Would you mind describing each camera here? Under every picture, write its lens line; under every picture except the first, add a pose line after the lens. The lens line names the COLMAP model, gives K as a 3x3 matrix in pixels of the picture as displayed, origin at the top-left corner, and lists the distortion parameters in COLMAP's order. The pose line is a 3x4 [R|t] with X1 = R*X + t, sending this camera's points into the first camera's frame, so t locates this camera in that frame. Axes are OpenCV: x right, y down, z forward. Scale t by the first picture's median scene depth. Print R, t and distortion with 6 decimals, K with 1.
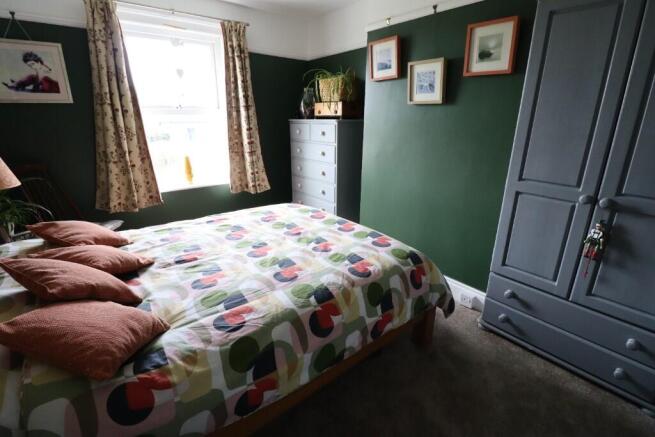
lens RADIAL K [[307.7, 0, 332.0], [0, 307.7, 211.0], [0, 0, 1]] dist [0.001156, -0.012535]
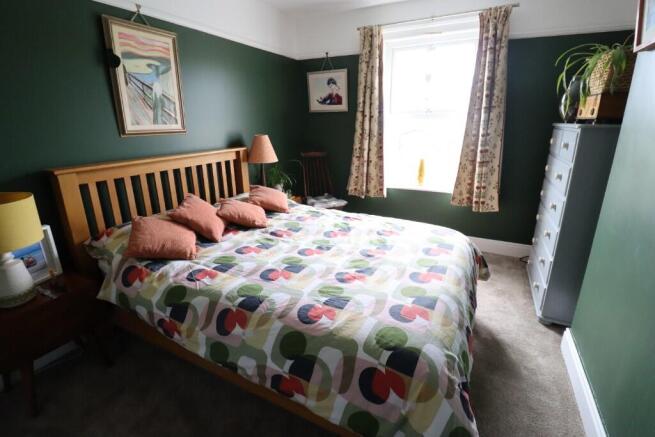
lens RADIAL K [[307.7, 0, 332.0], [0, 307.7, 211.0], [0, 0, 1]] dist [0.001156, -0.012535]
pose [[0.390930, 0.252840, -0.885011, 0.623947], [-0.257337, 0.953209, 0.158652, -0.167505], [0.883714, 0.165724, 0.437704, 0.533468]]
